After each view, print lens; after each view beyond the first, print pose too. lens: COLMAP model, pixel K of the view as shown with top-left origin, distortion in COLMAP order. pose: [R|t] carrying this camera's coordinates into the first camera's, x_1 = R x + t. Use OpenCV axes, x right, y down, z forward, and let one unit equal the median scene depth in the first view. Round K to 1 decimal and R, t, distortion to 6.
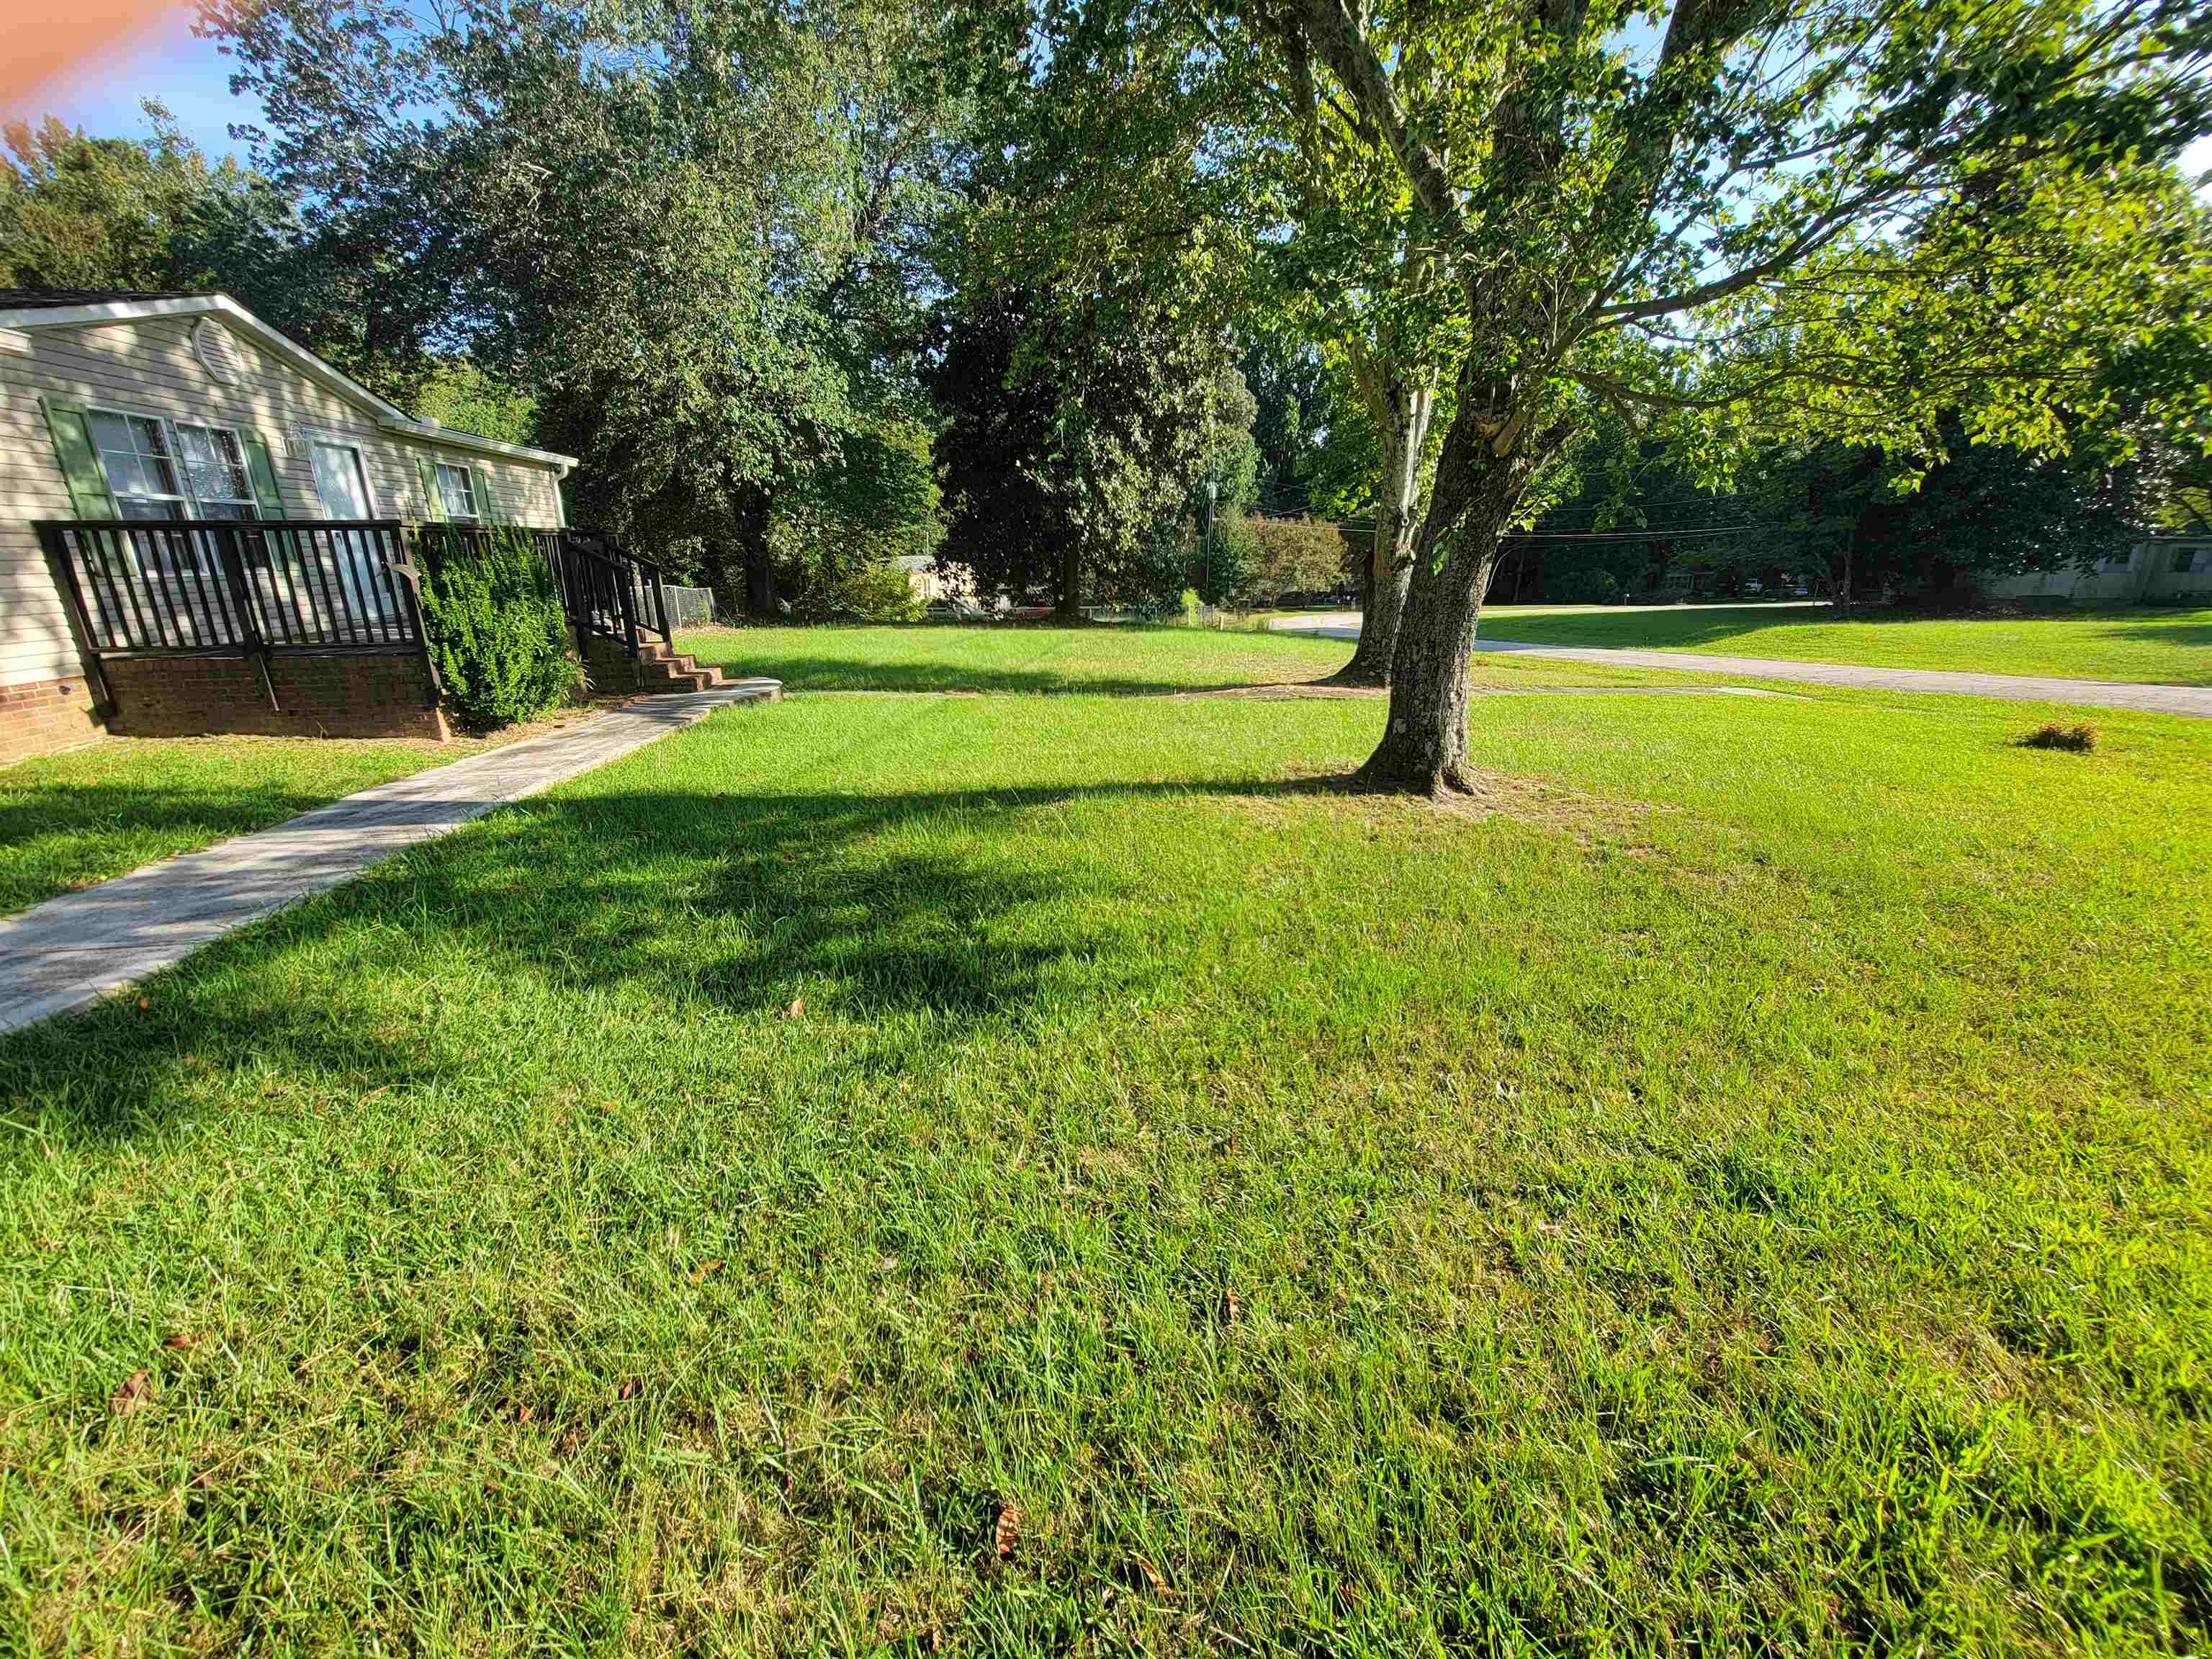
lens RADIAL K [[894.0, 0, 1111.1], [0, 894.0, 821.1], [0, 0, 1]] dist [0.001435, -0.000801]
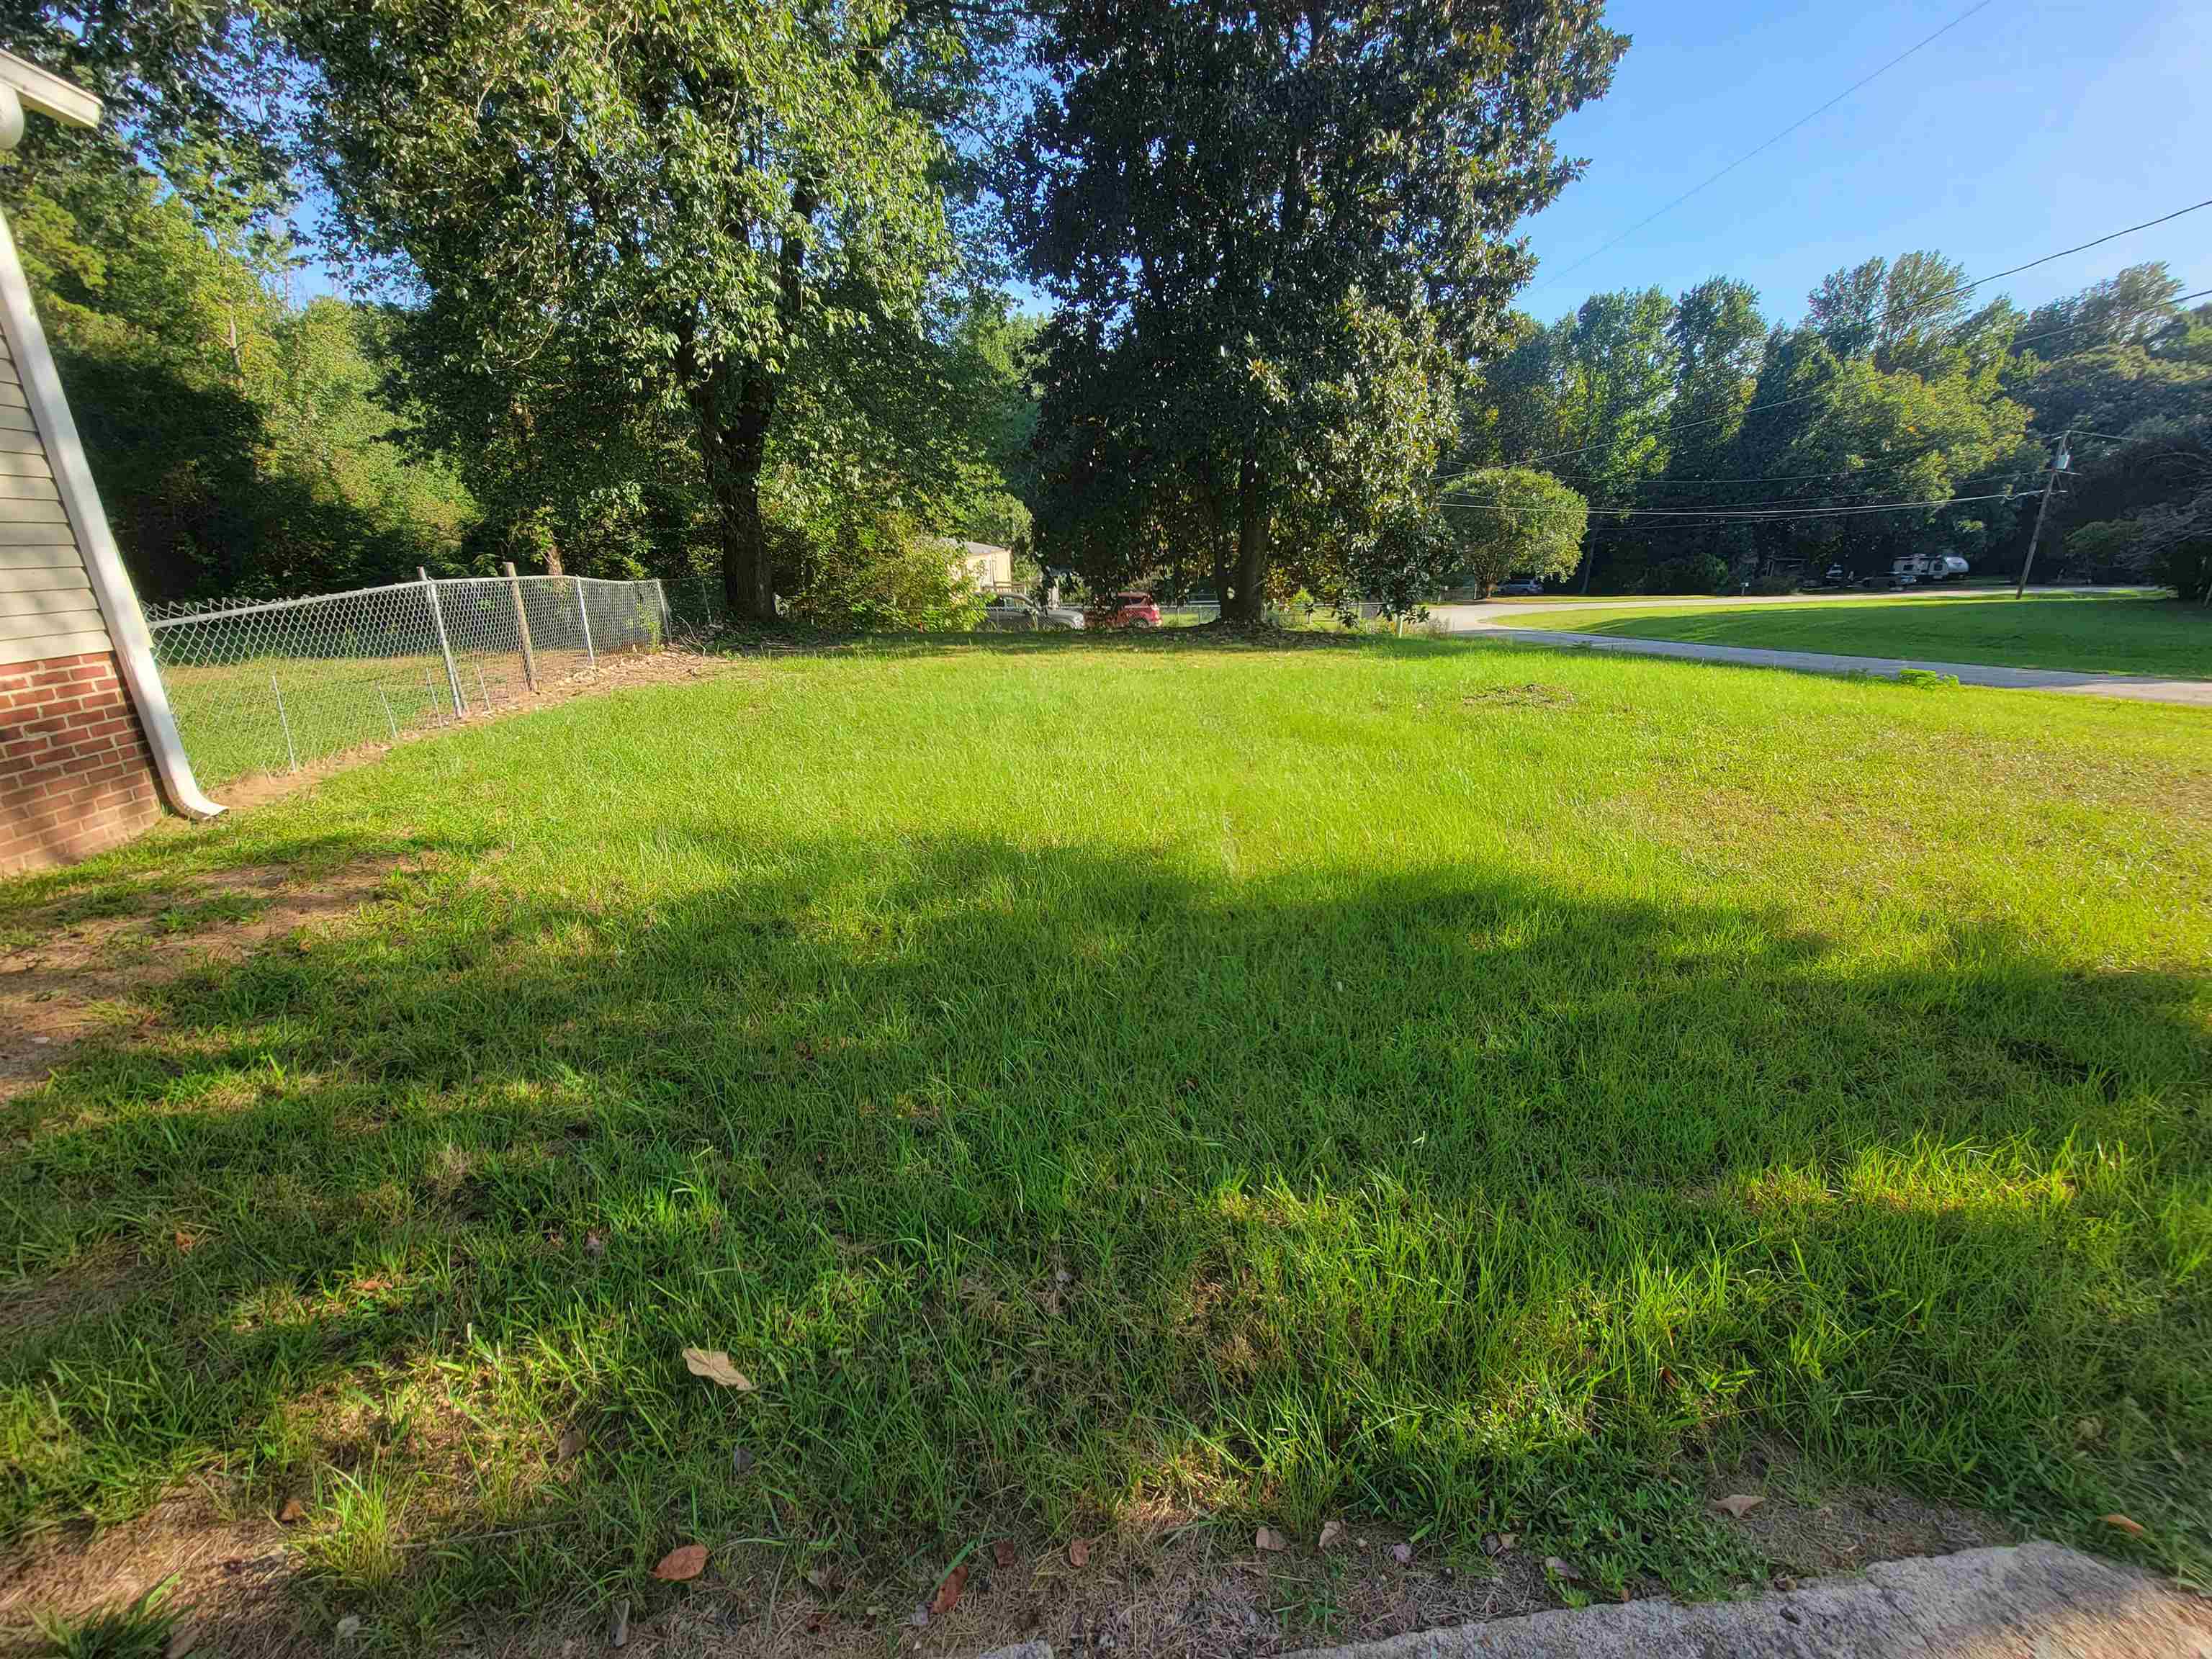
lens RADIAL K [[894.0, 0, 1115.9], [0, 894.0, 822.2], [0, 0, 1]] dist [0.001435, -0.000801]
pose [[0.999483, -0.010793, 0.030274, -0.554358], [0.010321, 0.999824, 0.015681, -0.351432], [-0.030438, -0.015360, 0.999419, 1.312613]]
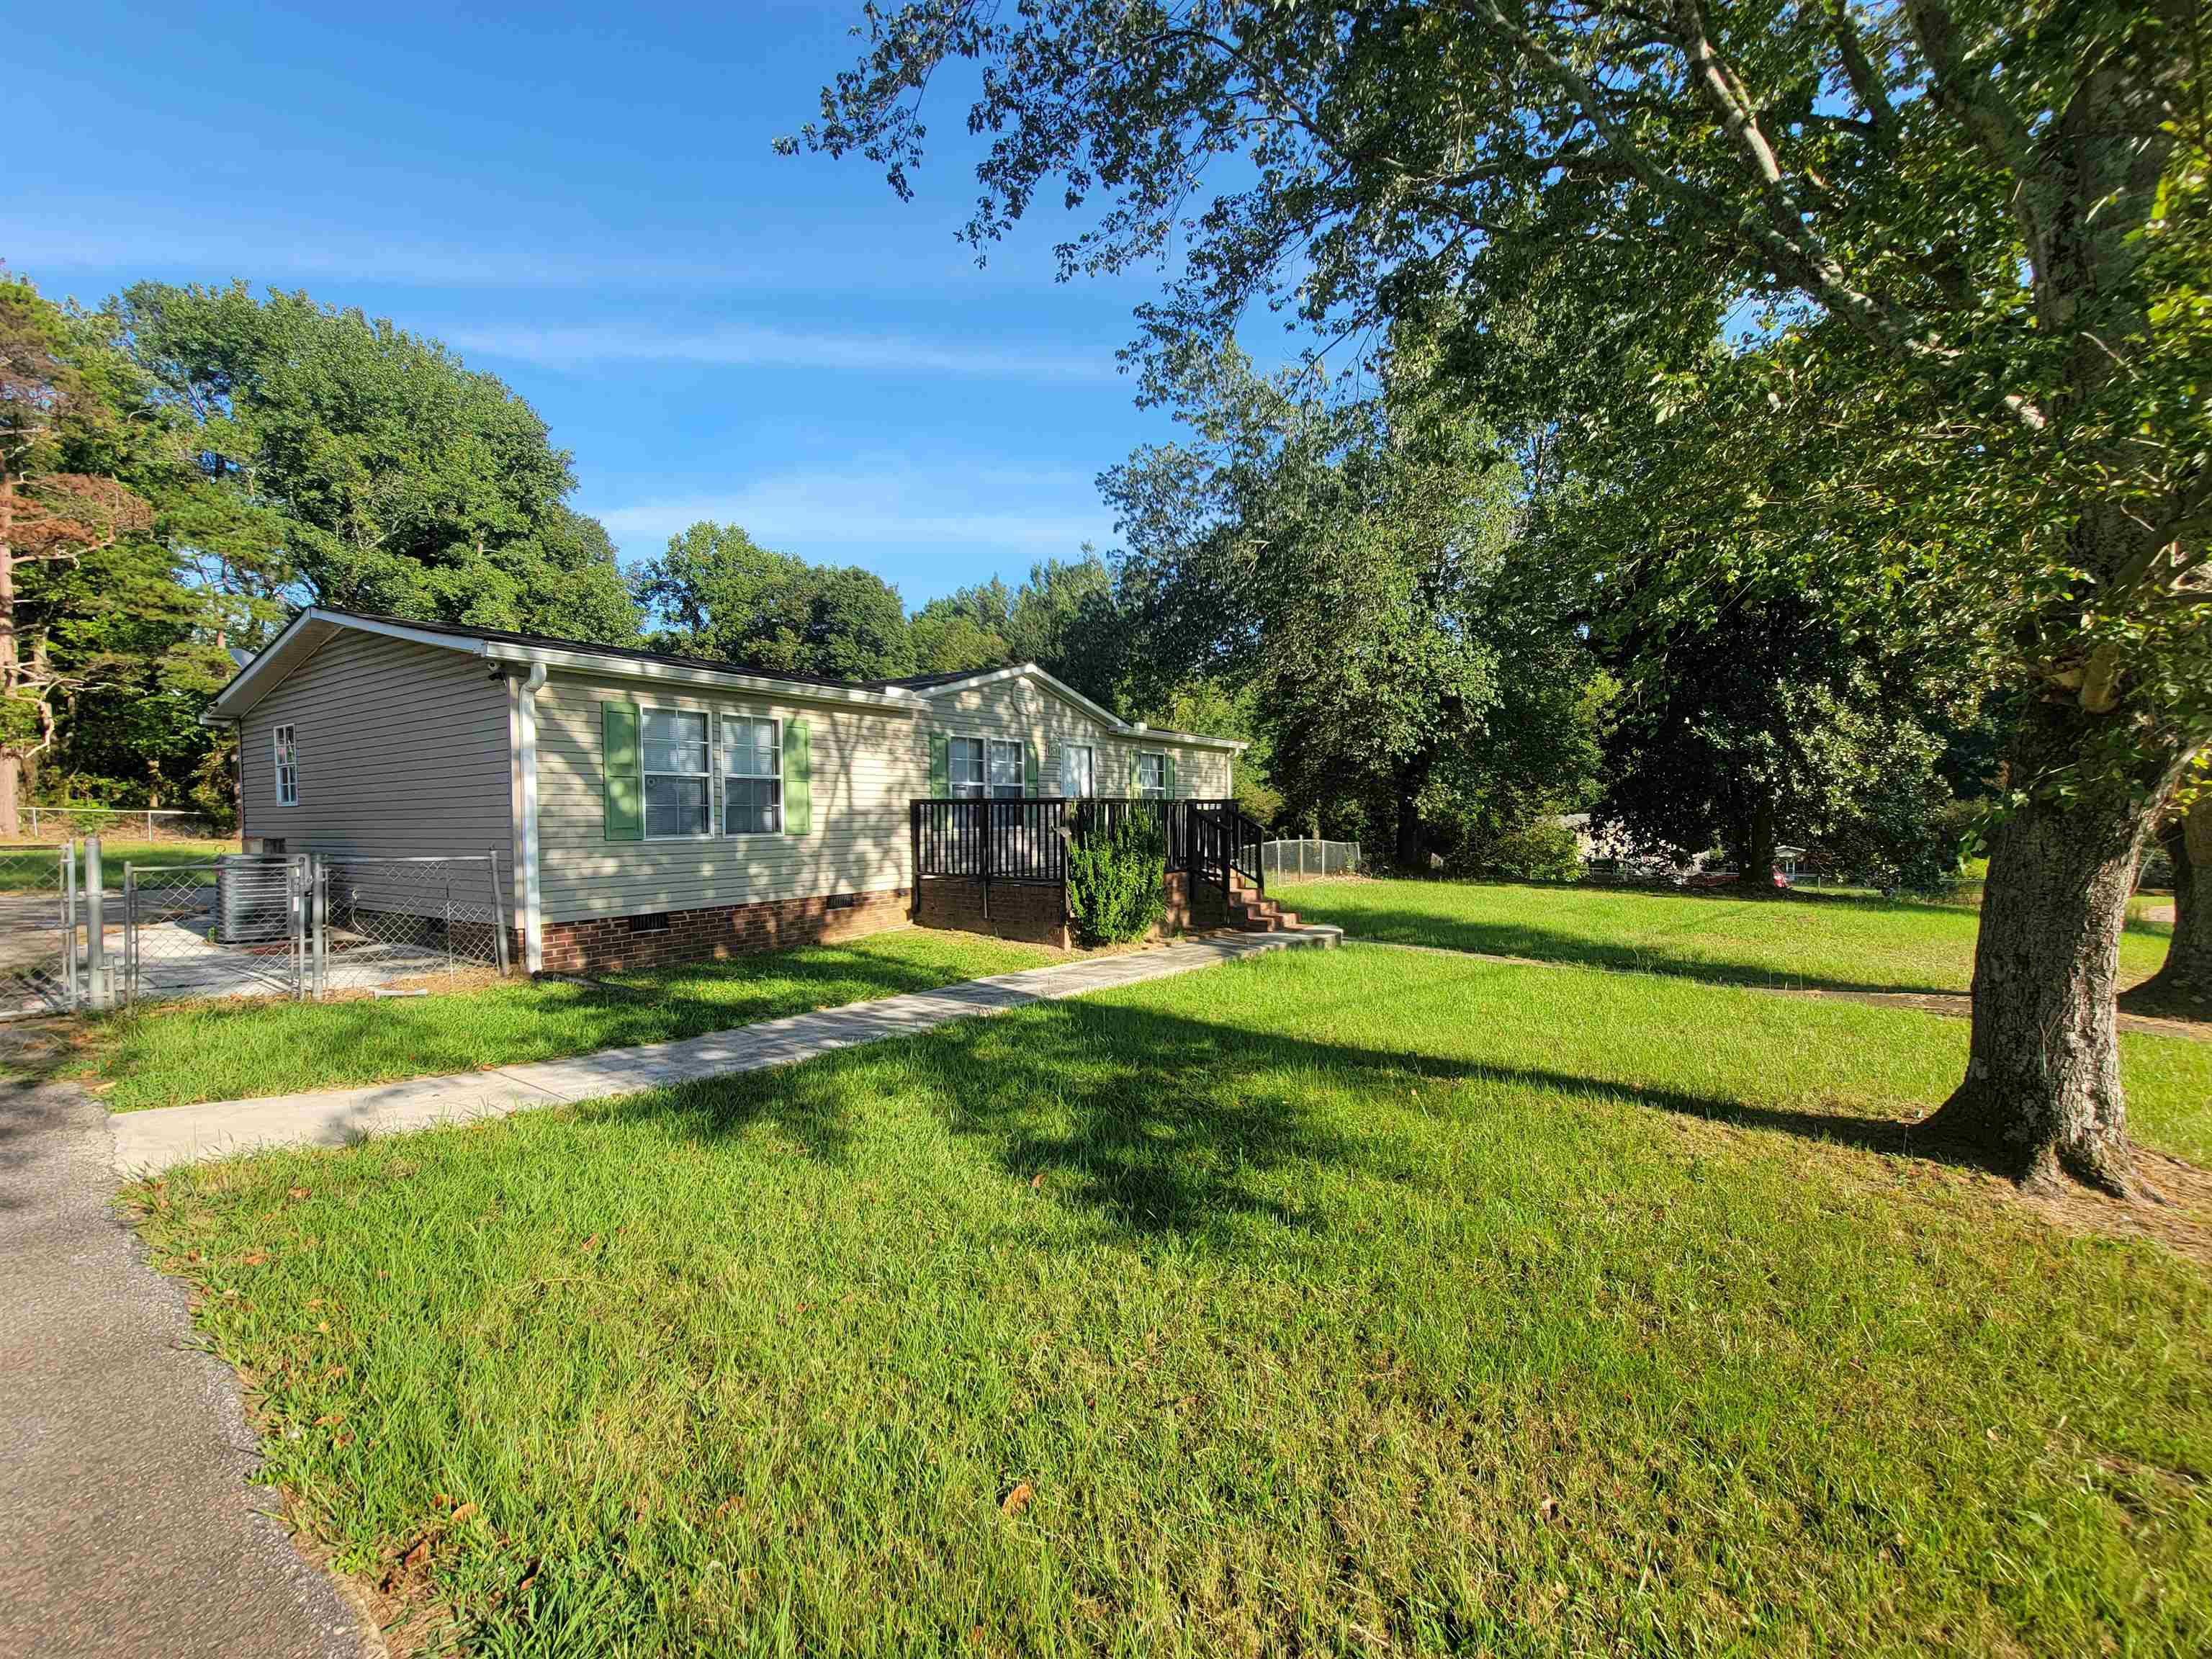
lens RADIAL K [[894.0, 0, 1136.5], [0, 894.0, 833.9], [0, 0, 1]] dist [0.001435, -0.000801]
pose [[0.760936, 0.019445, -0.648535, 0.186891], [-0.187454, 0.963514, -0.191053, -0.017199], [0.621158, 0.266950, 0.736818, 0.008024]]
